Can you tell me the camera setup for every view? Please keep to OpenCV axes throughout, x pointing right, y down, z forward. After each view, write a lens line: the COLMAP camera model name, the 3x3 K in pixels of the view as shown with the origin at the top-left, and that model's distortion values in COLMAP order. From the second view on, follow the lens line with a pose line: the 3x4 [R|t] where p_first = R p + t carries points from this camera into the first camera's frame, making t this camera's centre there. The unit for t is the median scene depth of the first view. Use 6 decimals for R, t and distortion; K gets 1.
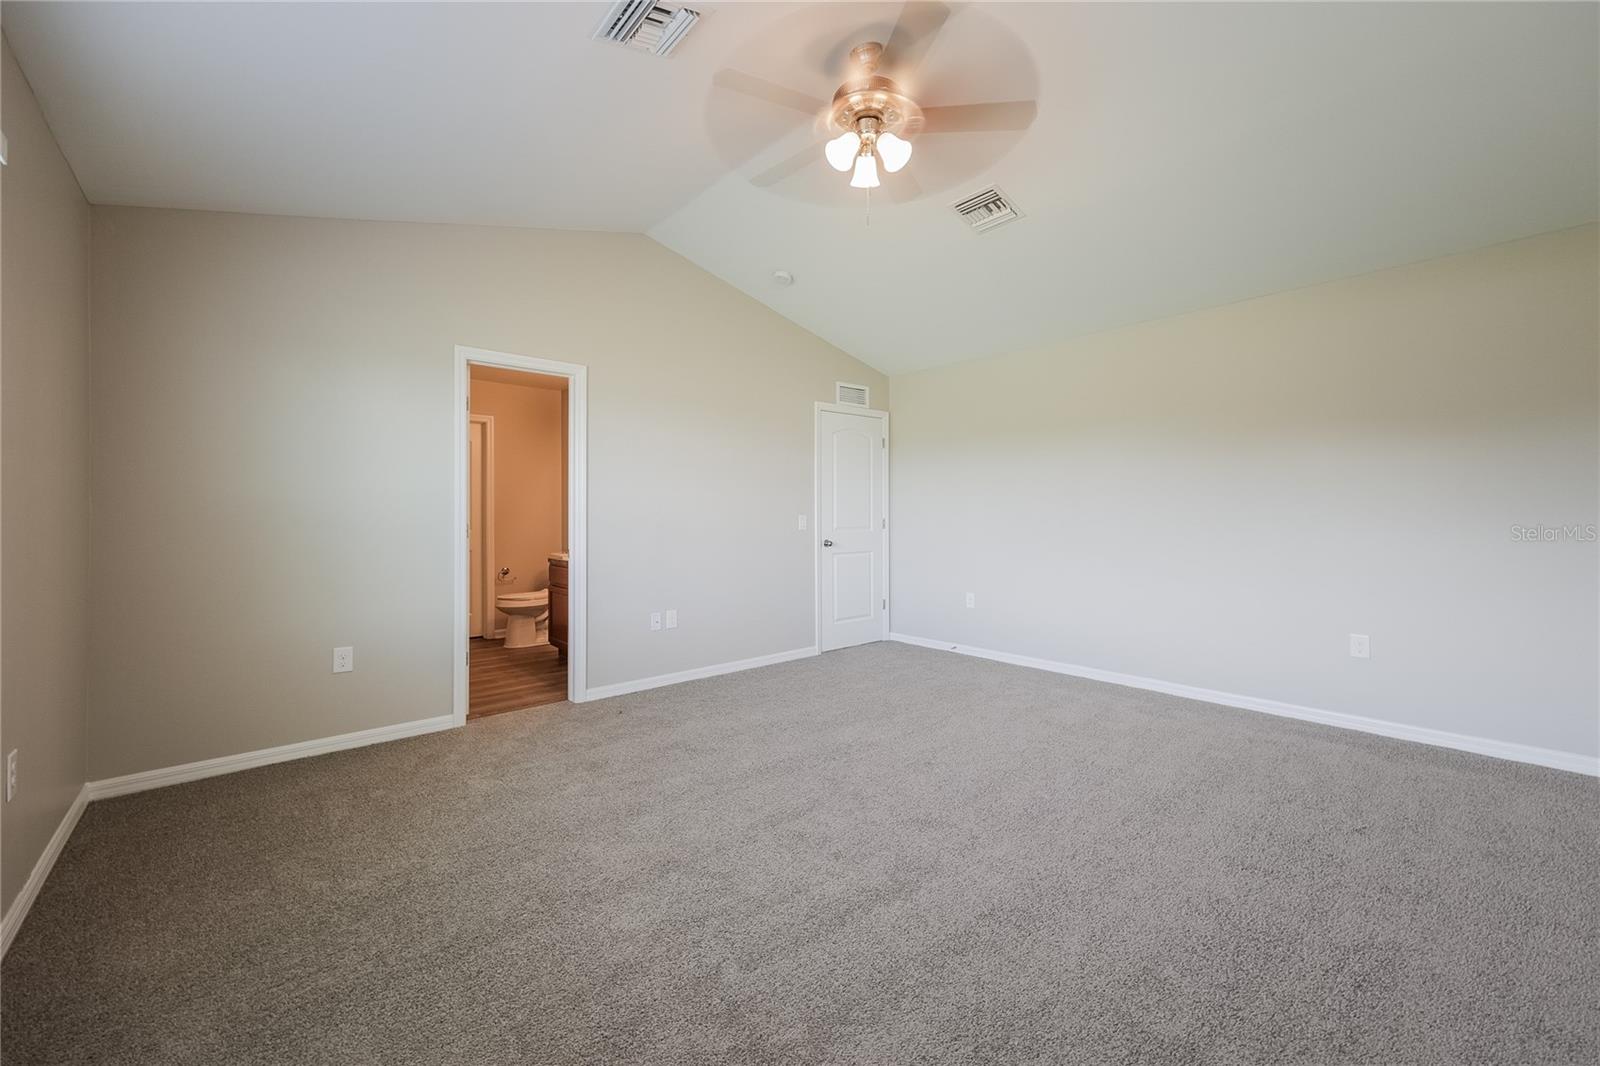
lens RADIAL K [[637.8, 0, 798.1], [0, 637.8, 527.7], [0, 0, 1]] dist [0.003029, 0.000578]
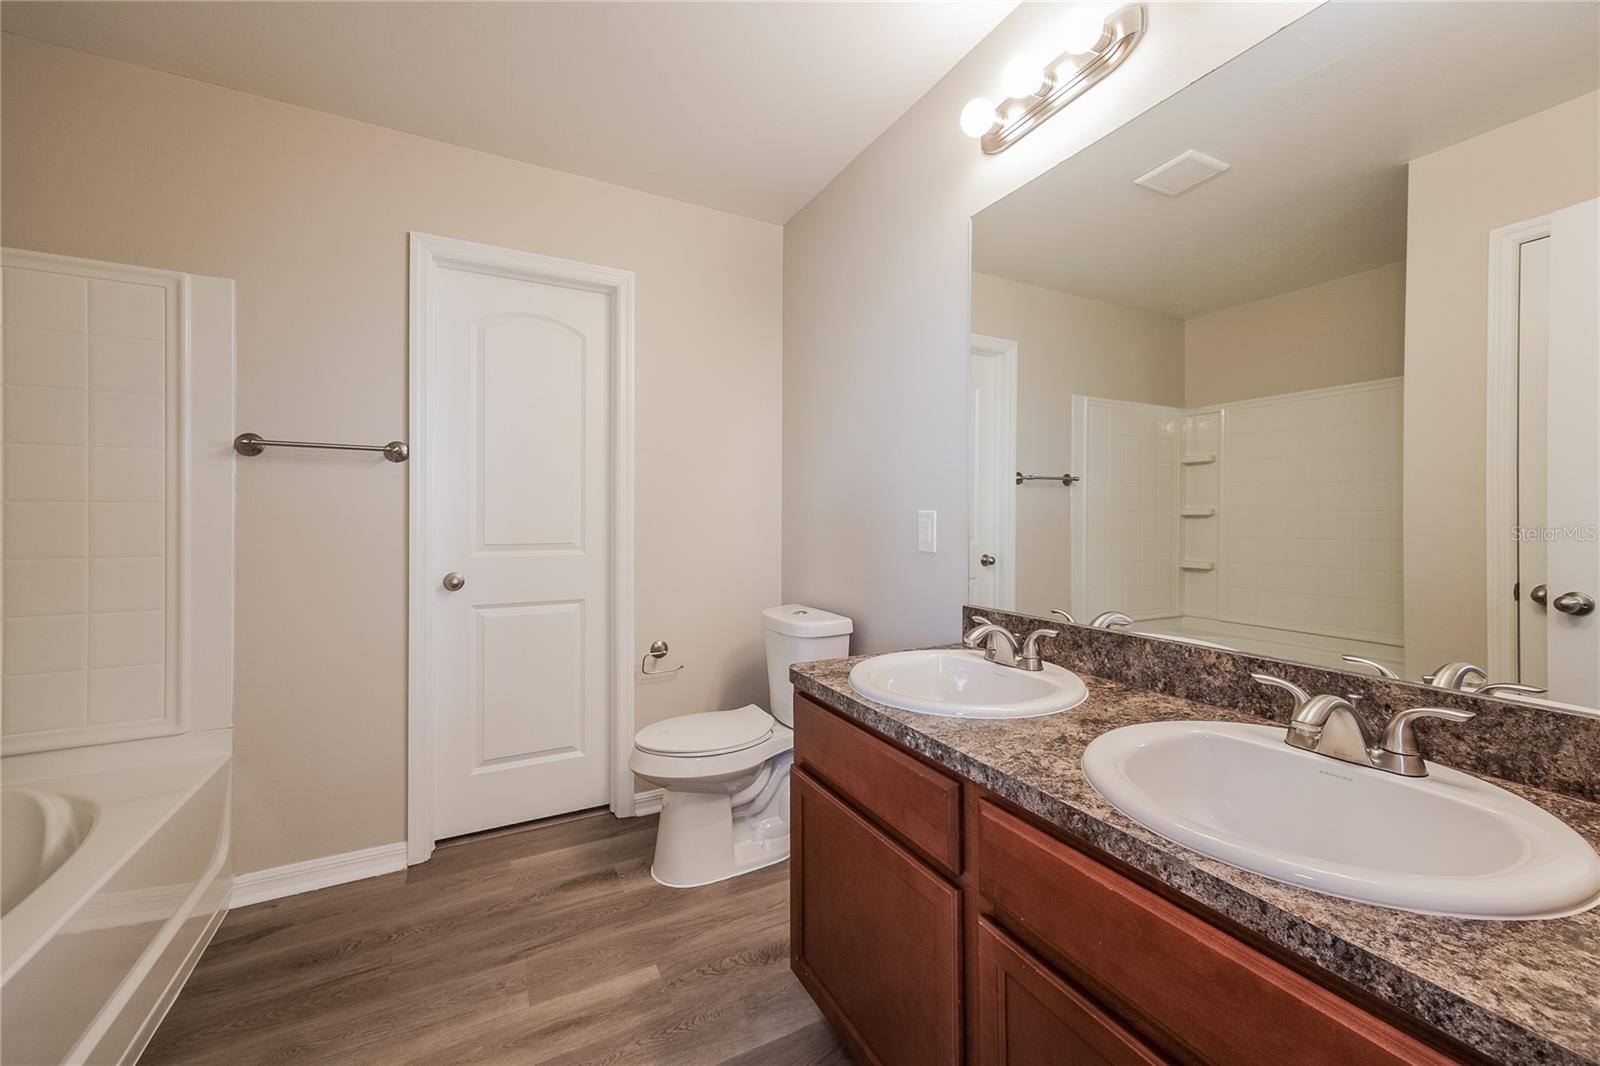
lens RADIAL K [[637.8, 0, 804.3], [0, 637.8, 521.8], [0, 0, 1]] dist [0.003029, 0.000578]
pose [[0.975199, 0.002818, -0.221312, -0.281246], [-0.004039, 0.999979, -0.005067, -0.015529], [0.221293, 0.005835, 0.975190, 0.629541]]
